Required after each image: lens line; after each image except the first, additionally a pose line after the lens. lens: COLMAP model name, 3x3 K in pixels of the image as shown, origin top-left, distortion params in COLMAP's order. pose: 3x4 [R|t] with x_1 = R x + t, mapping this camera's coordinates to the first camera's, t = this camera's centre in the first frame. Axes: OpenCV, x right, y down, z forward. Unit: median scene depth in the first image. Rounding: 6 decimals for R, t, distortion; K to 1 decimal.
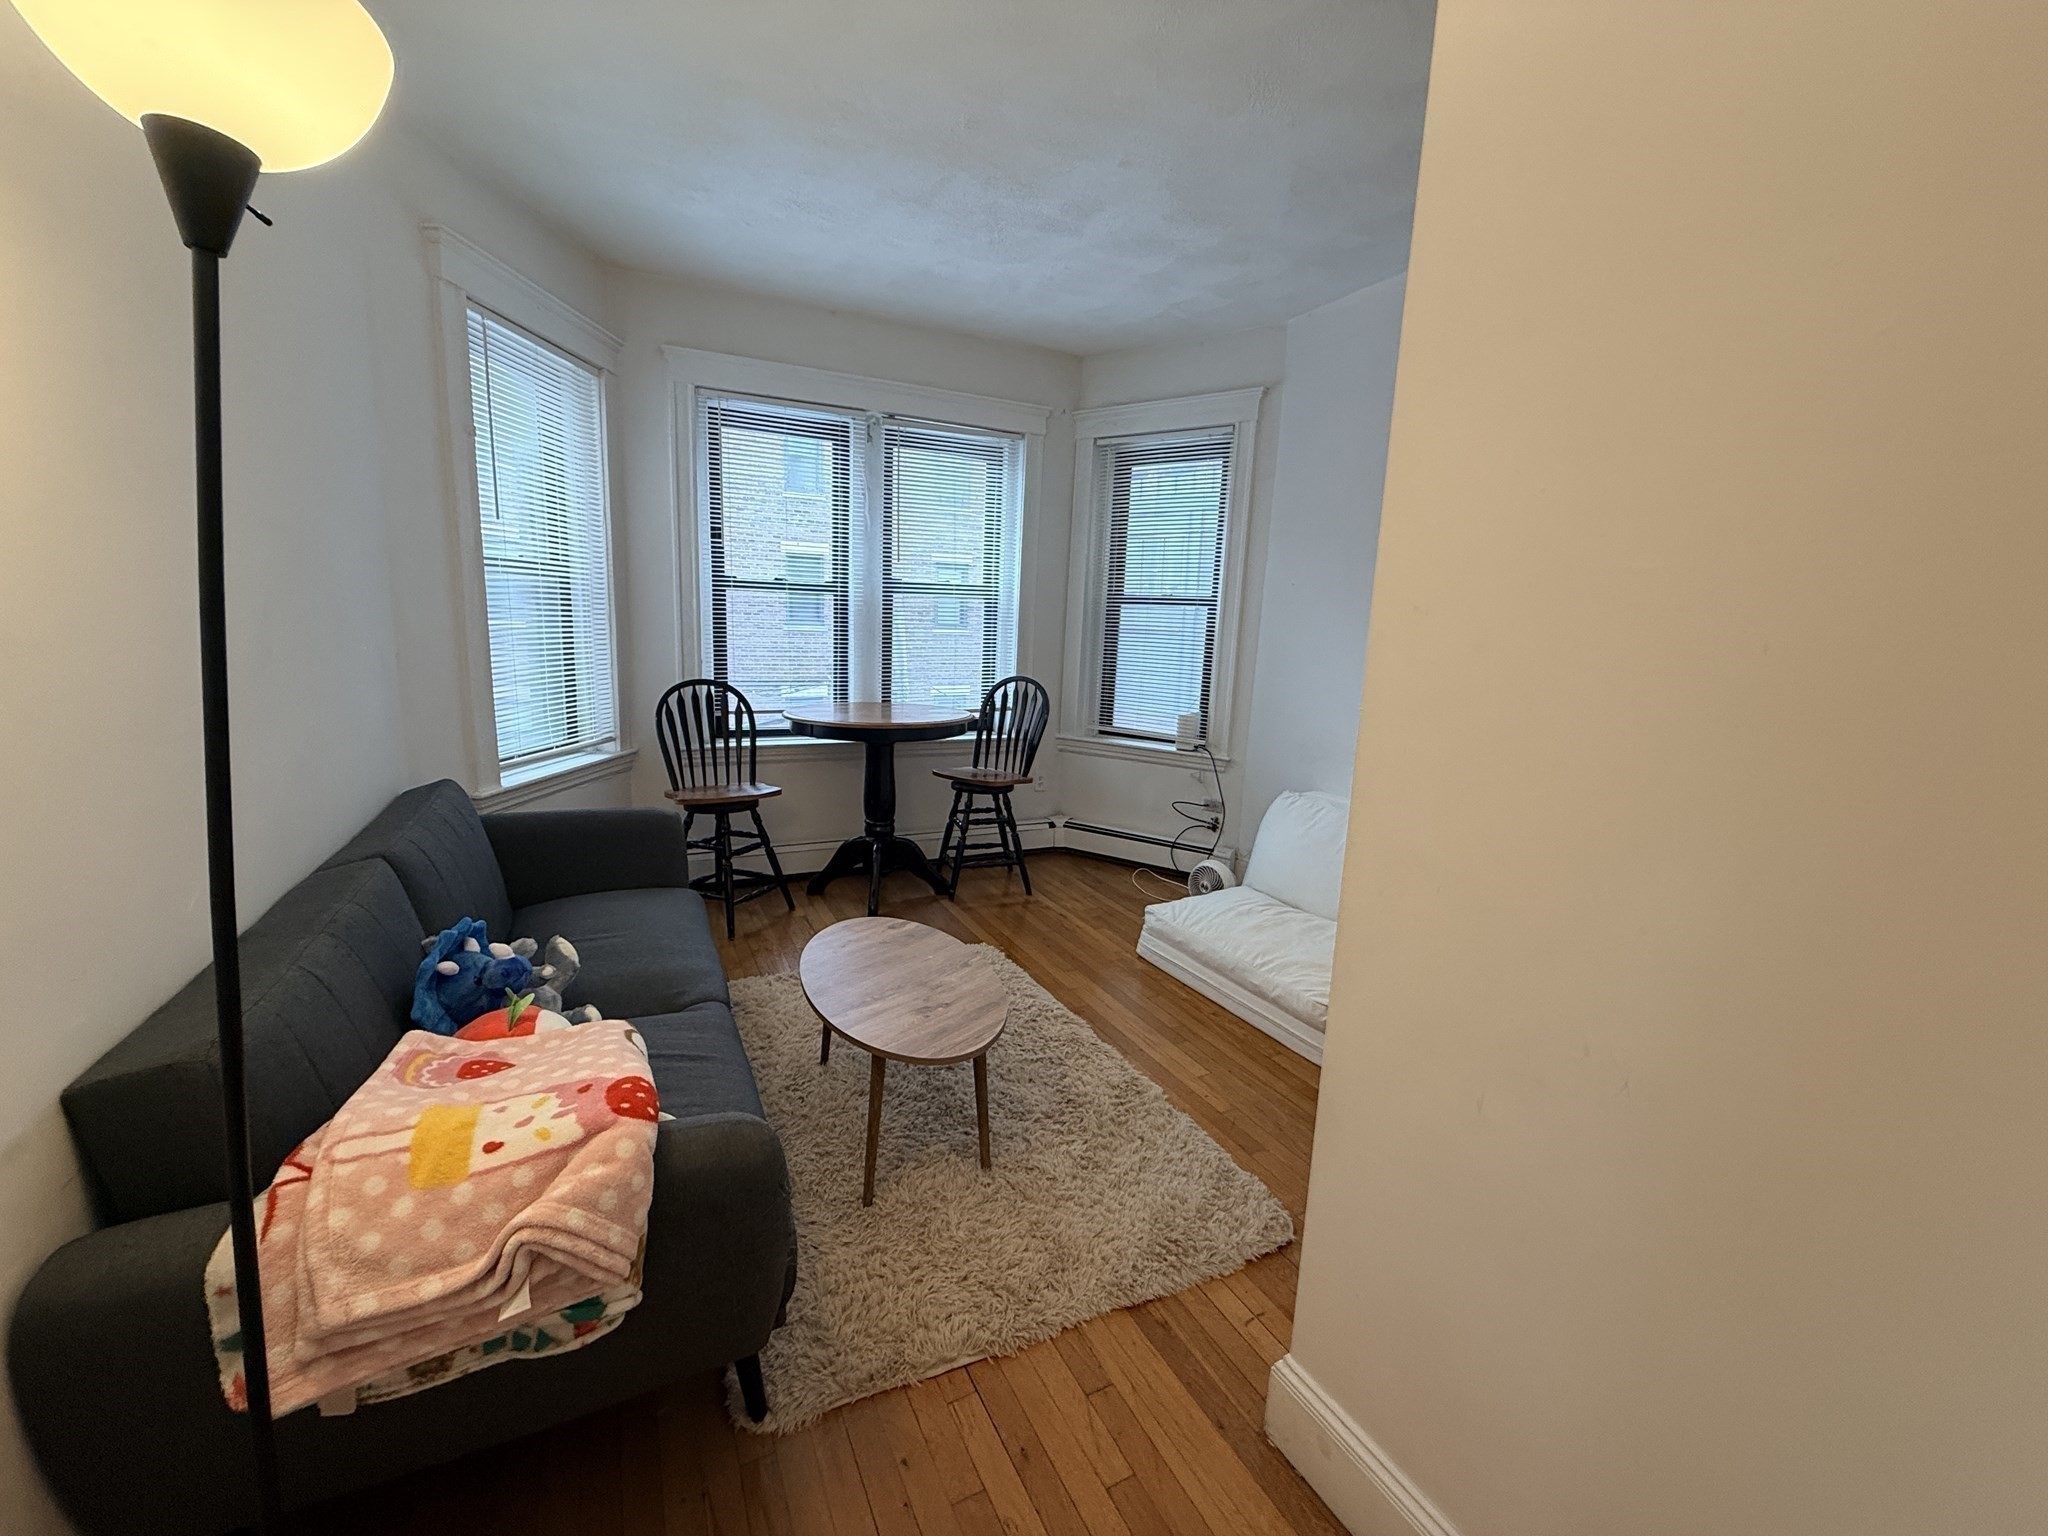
lens RADIAL K [[817.7, 0, 1009.4], [0, 817.7, 777.9], [0, 0, 1]] dist [0.001524, -0.000301]
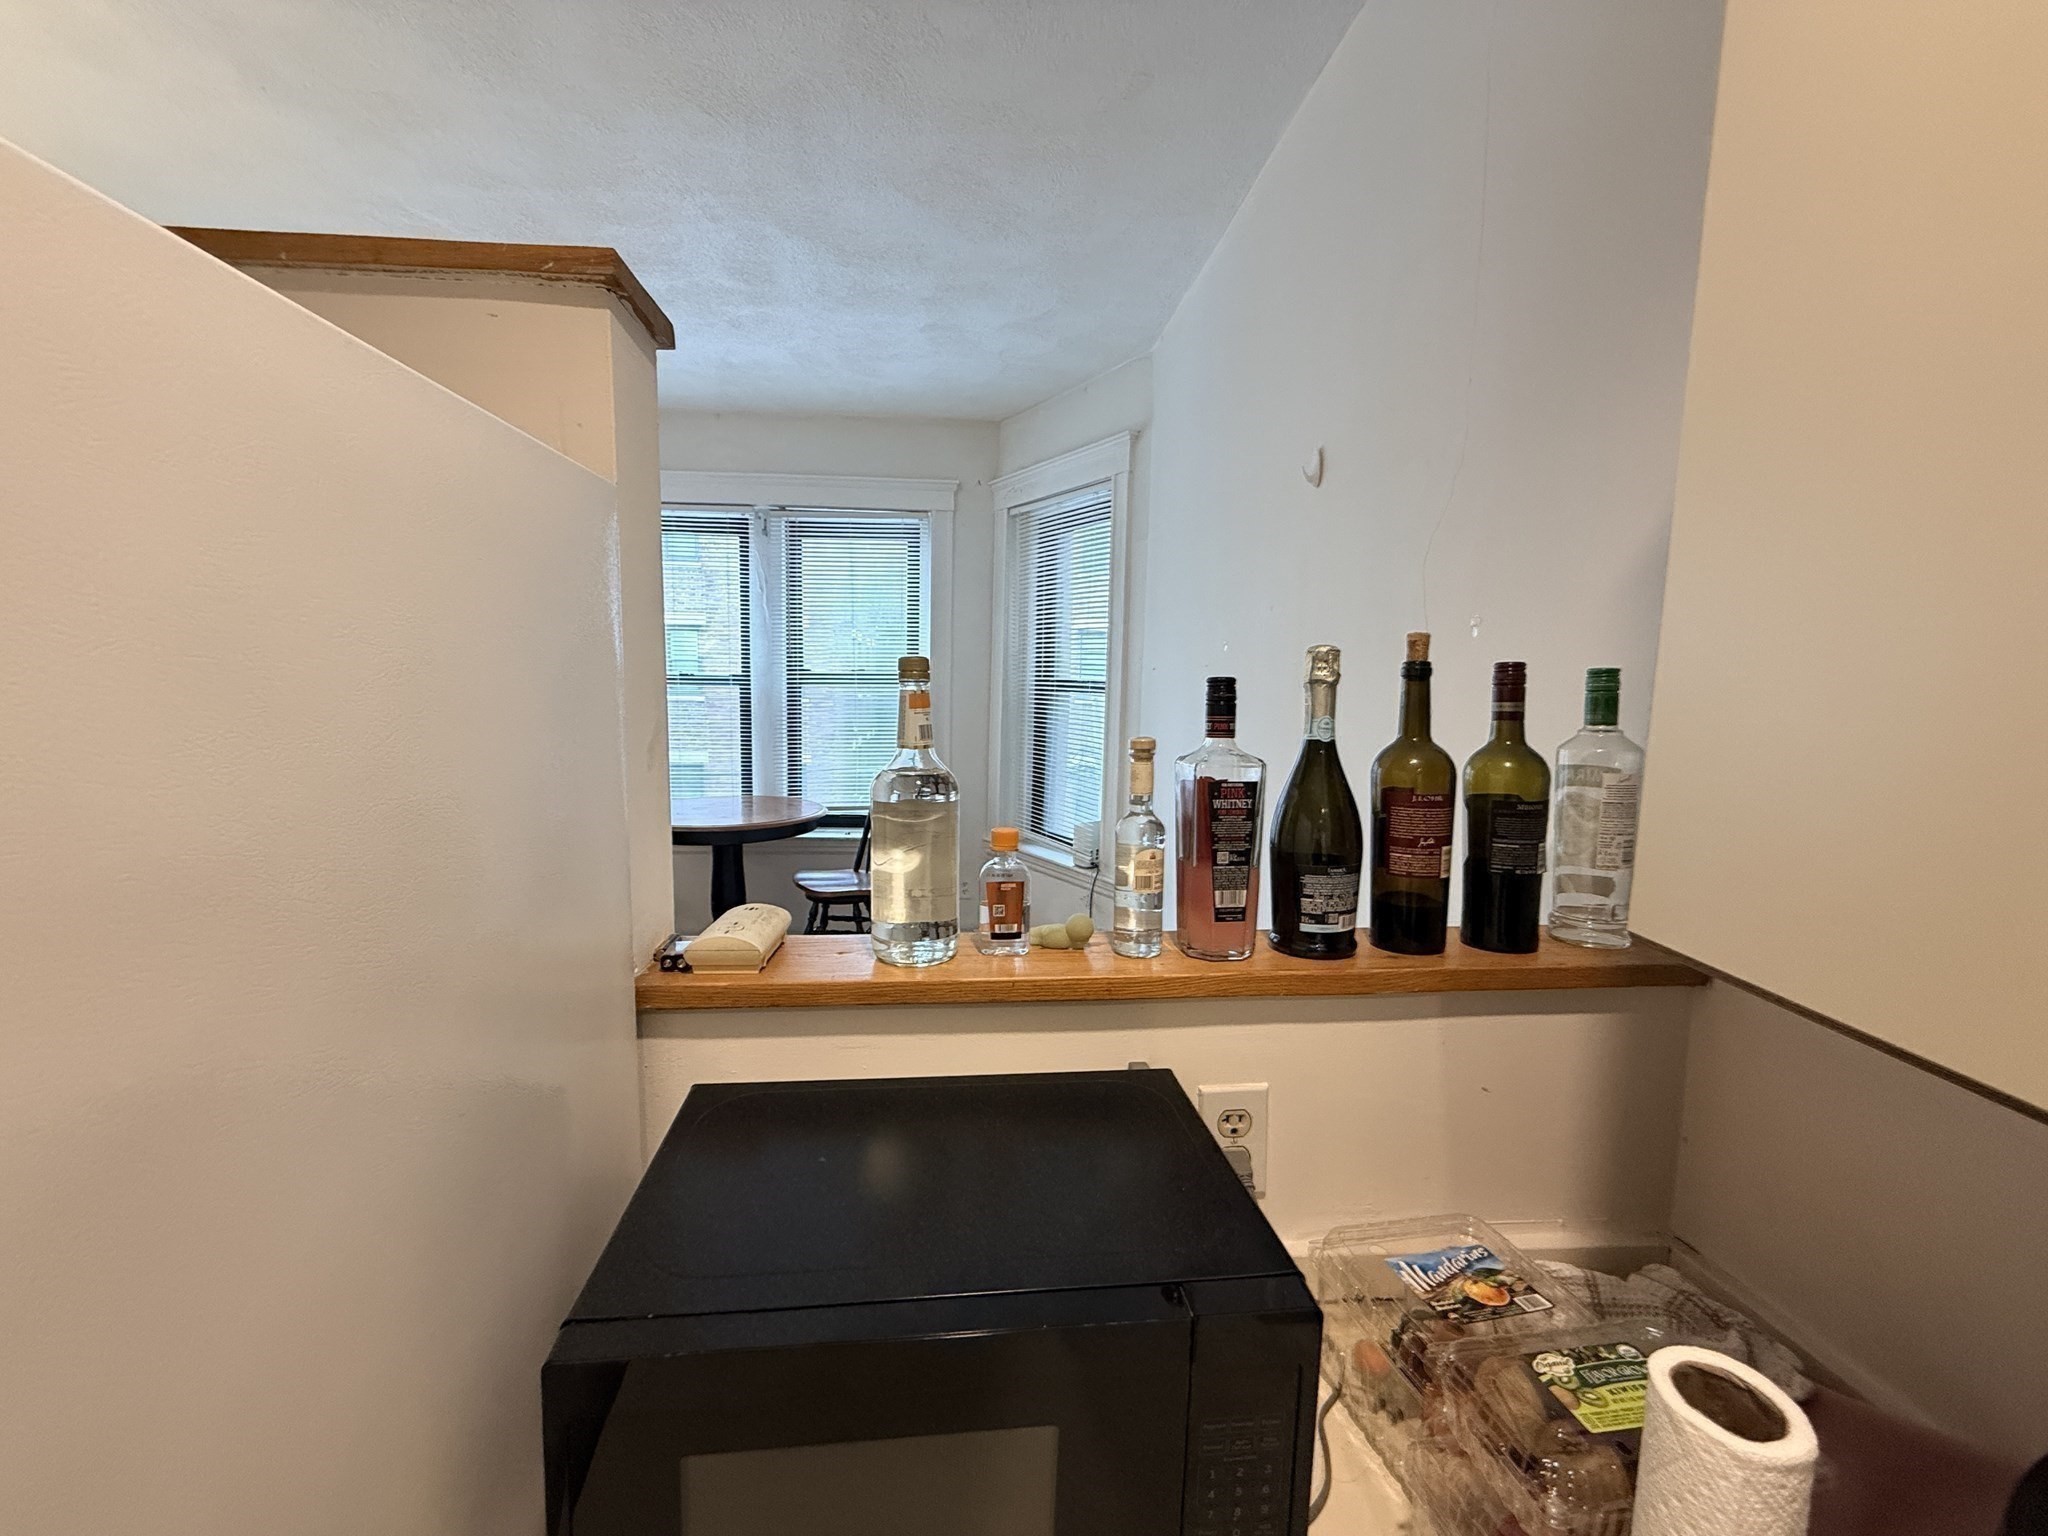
lens RADIAL K [[817.7, 0, 1041.8], [0, 817.7, 777.2], [0, 0, 1]] dist [0.001524, -0.000301]
pose [[0.934034, 0.022585, -0.356470, 0.502362], [-0.058552, 0.994180, -0.090430, -0.047465], [0.352354, 0.105337, 0.929920, 0.223578]]
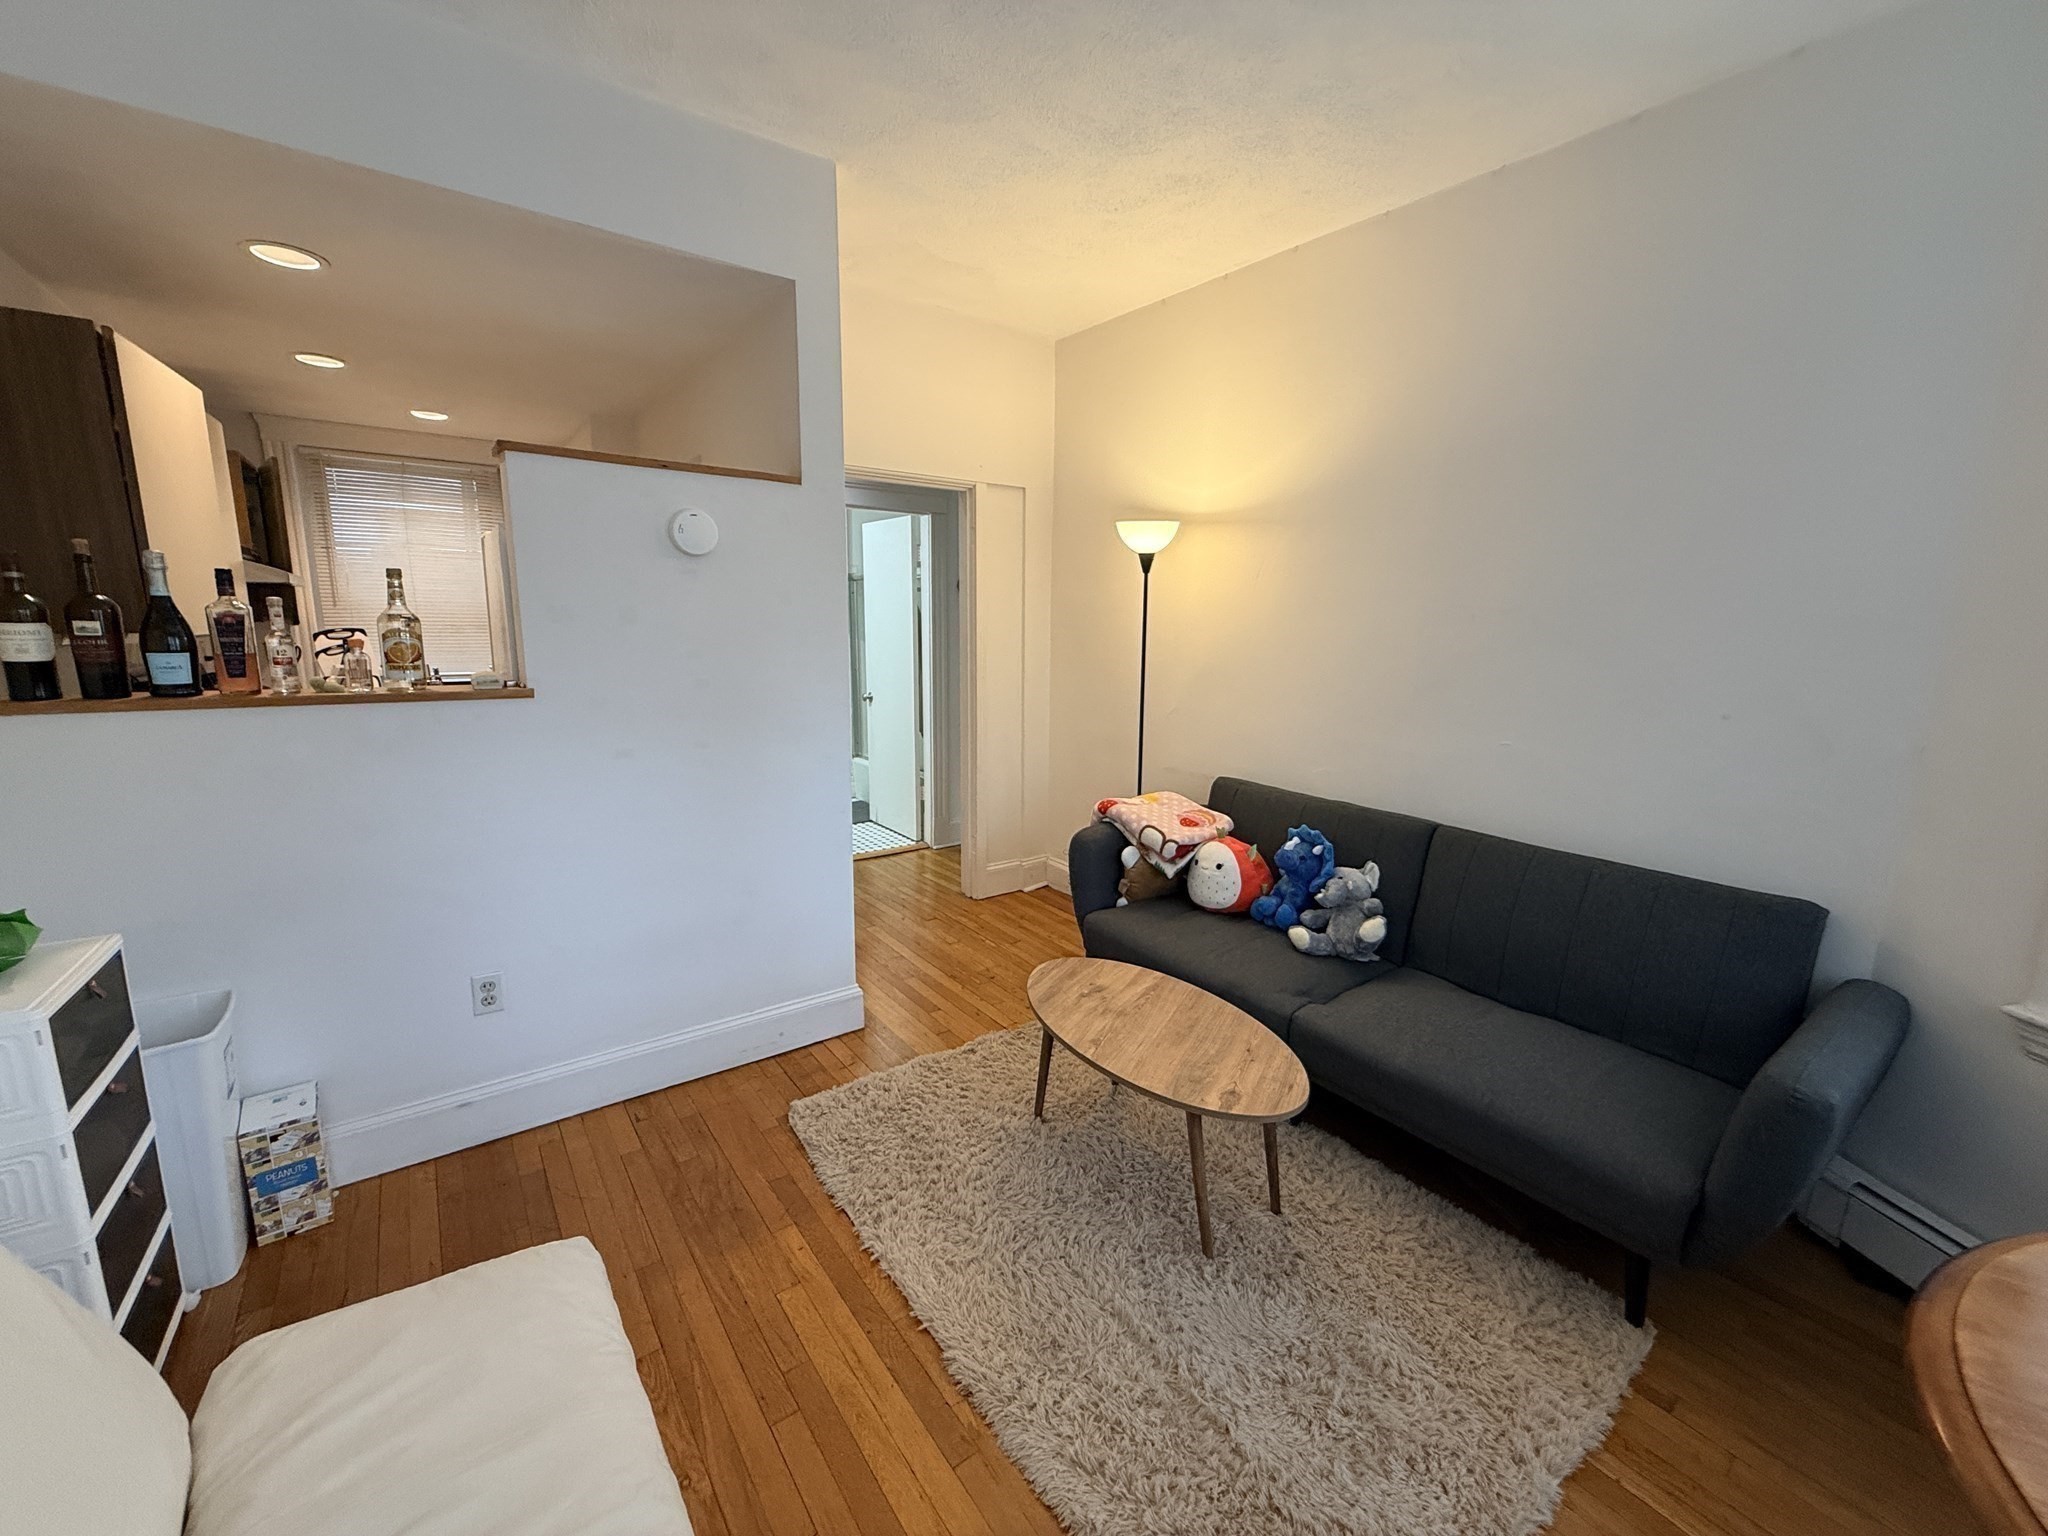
lens RADIAL K [[817.7, 0, 1014.2], [0, 817.7, 766.1], [0, 0, 1]] dist [0.001524, -0.000301]
pose [[-0.982879, -0.014905, -0.183650, 0.112494], [-0.080549, 0.931194, 0.355514, -0.200728], [0.165715, 0.364220, -0.916451, 0.936791]]
